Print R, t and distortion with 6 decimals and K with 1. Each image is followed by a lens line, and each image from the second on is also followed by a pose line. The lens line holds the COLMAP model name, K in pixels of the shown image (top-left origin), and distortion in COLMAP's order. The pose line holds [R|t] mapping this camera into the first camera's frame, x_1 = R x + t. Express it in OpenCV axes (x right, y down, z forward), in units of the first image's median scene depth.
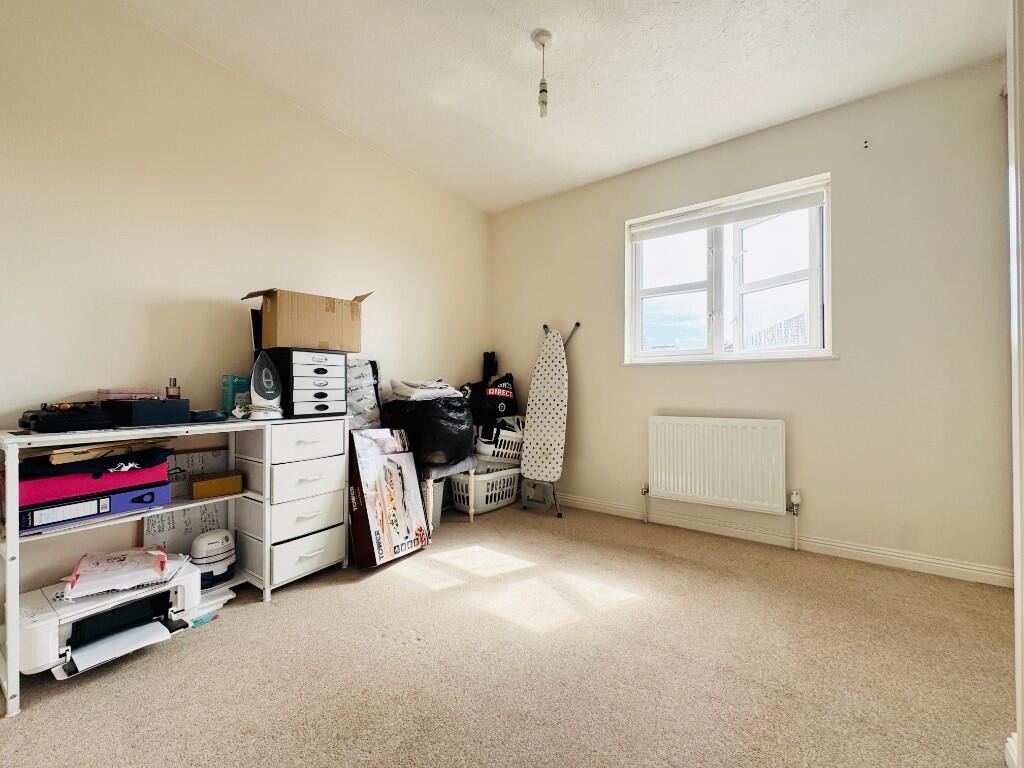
lens RADIAL K [[409.1, 0, 512.0], [0, 409.1, 384.0], [0, 0, 1]] dist [-0.000299, 0.000066]
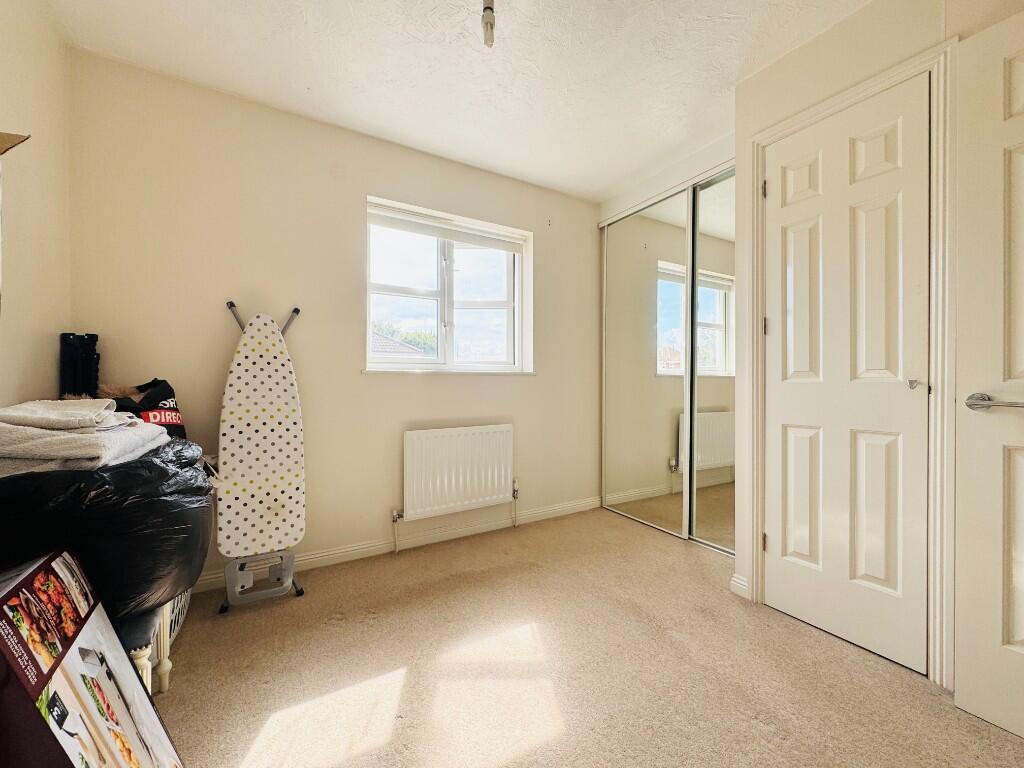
lens RADIAL K [[409.1, 0, 512.0], [0, 409.1, 384.0], [0, 0, 1]] dist [-0.000299, 0.000066]
pose [[0.398586, -0.008670, 0.917090, -0.380856], [-0.011014, 0.999838, 0.014239, -0.039853], [-0.917065, -0.015776, 0.398426, 0.433657]]
